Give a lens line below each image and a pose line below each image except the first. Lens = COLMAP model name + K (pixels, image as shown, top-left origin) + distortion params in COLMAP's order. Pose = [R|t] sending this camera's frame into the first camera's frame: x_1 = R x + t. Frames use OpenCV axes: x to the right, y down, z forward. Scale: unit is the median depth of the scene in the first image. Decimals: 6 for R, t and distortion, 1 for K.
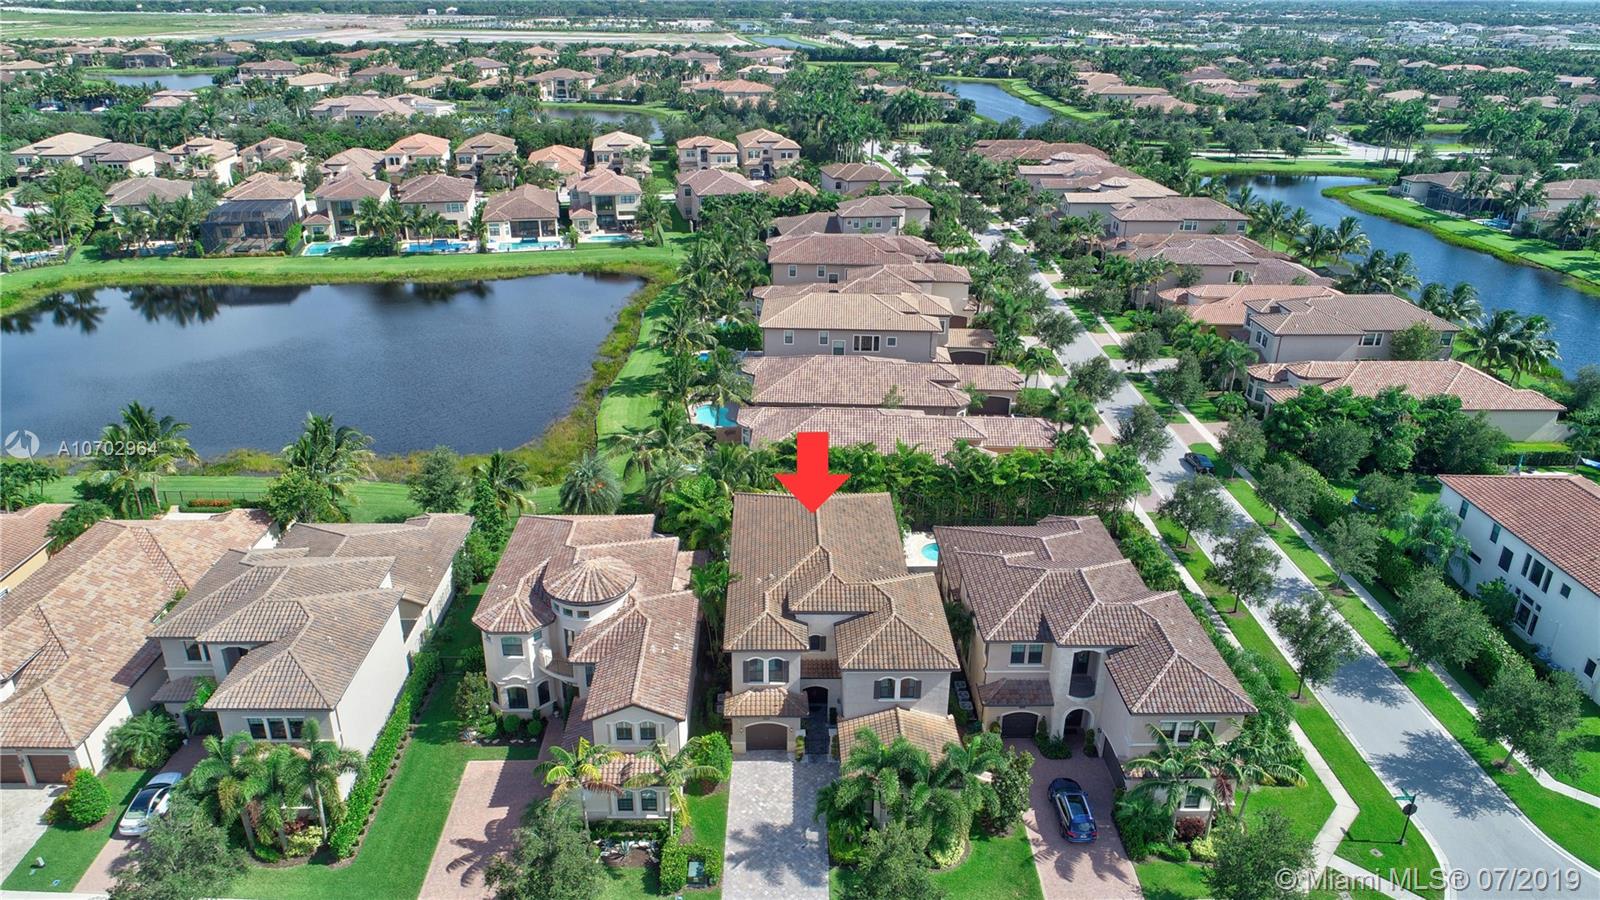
lens RADIAL K [[1068.1, 0, 799.7], [0, 1068.1, 454.8], [0, 0, 1]] dist [-0.000849, -0.001192]
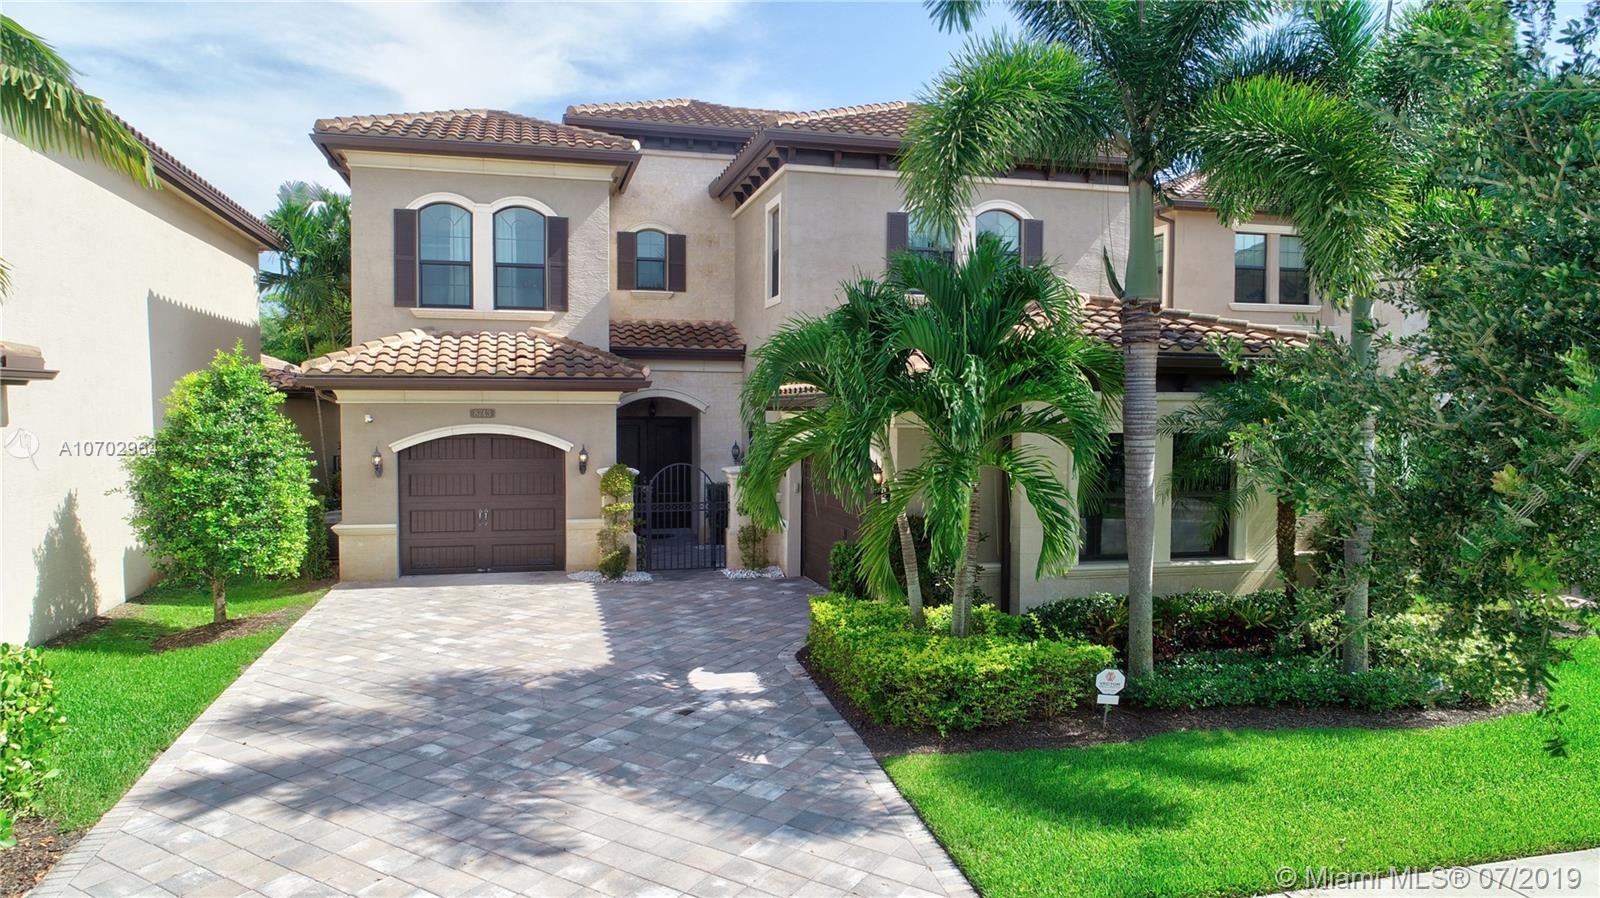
lens RADIAL K [[1067.9, 0, 800.0], [0, 1067.9, 449.0], [0, 0, 1]] dist [-0.001669, 0.000451]
pose [[0.974007, -0.015726, 0.225970, -0.014643], [0.098058, 0.928541, -0.358046, 0.346558], [-0.204191, 0.370897, 0.905948, 0.735889]]
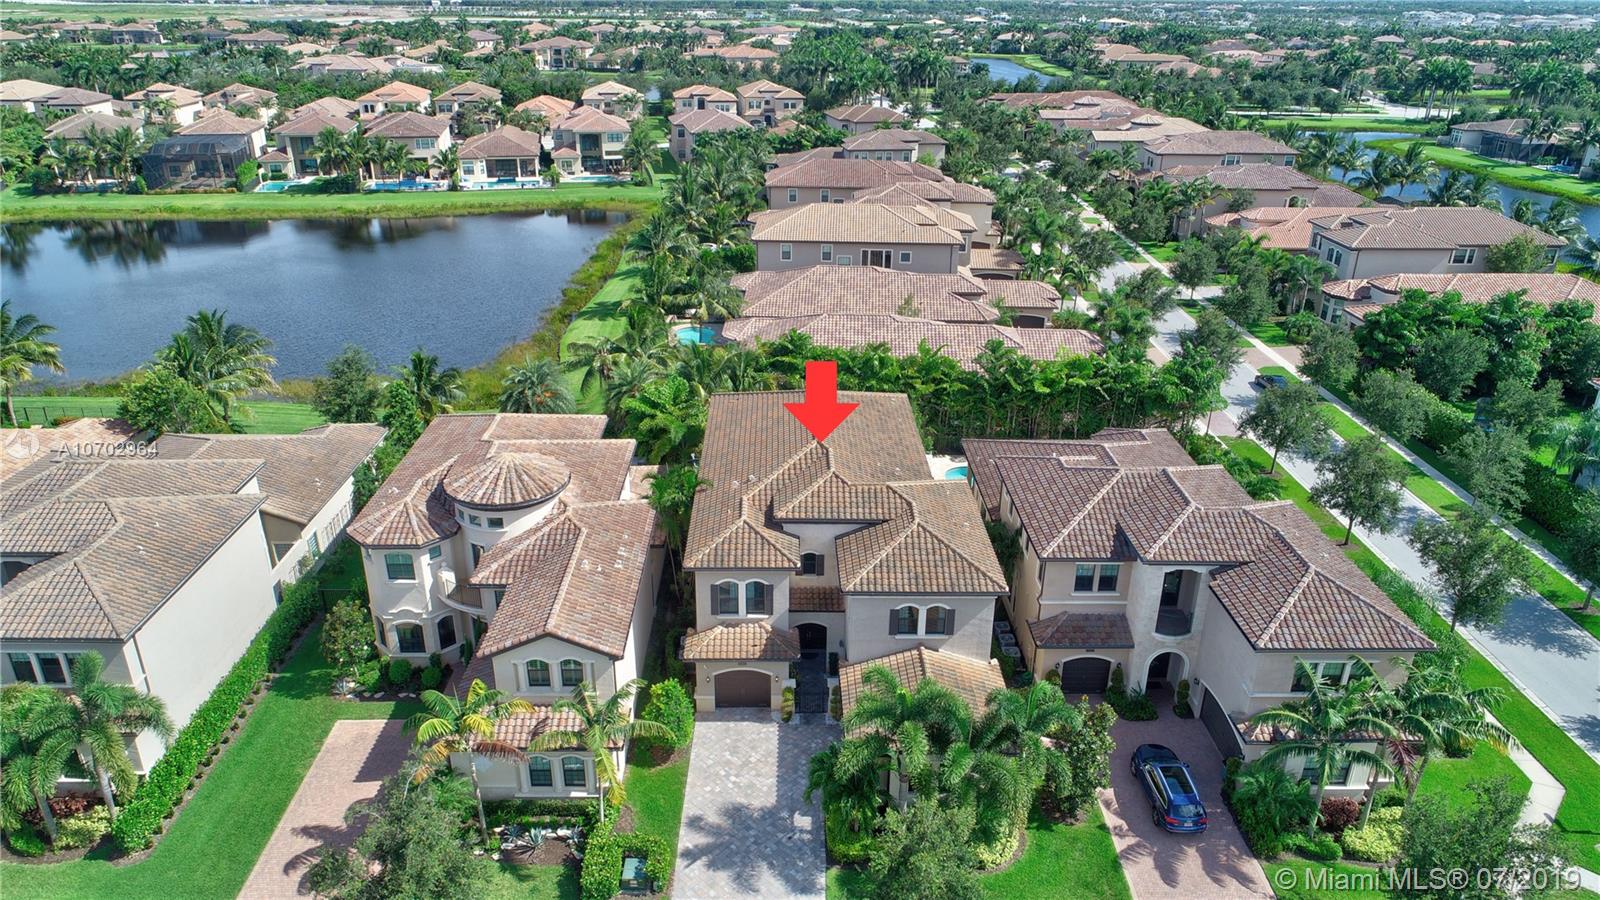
lens RADIAL K [[1067.9, 0, 800.0], [0, 1067.9, 450.0], [0, 0, 1]] dist [-0.001669, 0.000451]
pose [[0.999977, 0.001222, -0.006614, 0.012700], [-0.001256, 0.999986, -0.005234, 0.101689], [0.006608, 0.005242, 0.999964, 0.259967]]
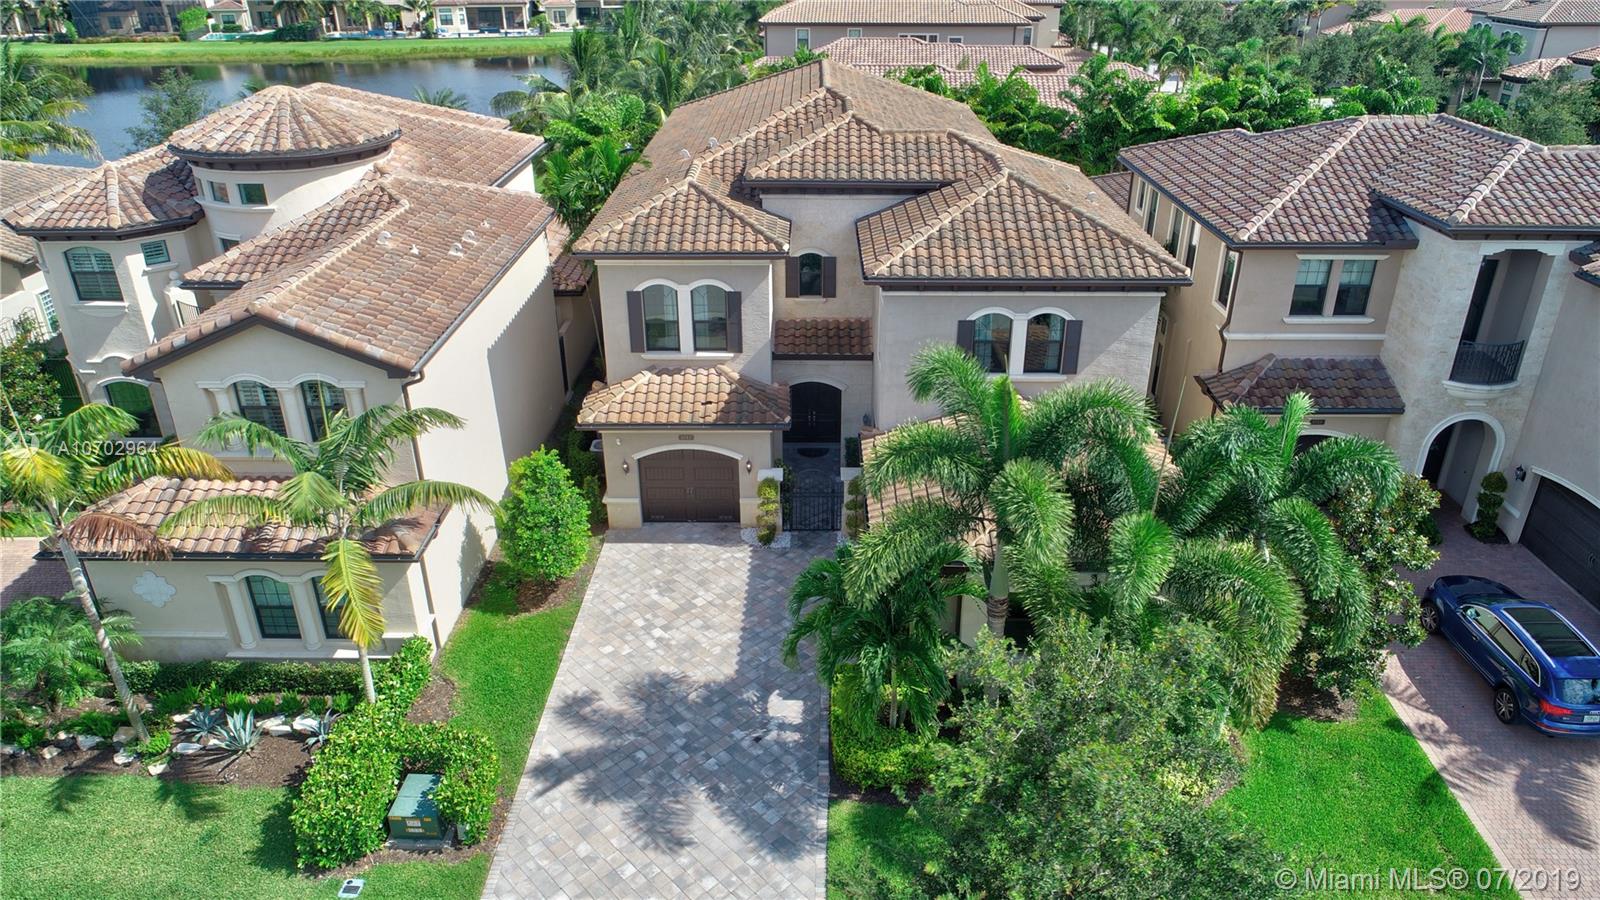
lens RADIAL K [[1070.9, 0, 796.5], [0, 1070.9, 447.9], [0, 0, 1]] dist [0.001993, -0.006279]
pose [[0.999154, 0.002053, -0.041082, 0.026652], [-0.000419, 0.999210, 0.039735, 0.229282], [0.041131, -0.039684, 0.998365, 0.581569]]
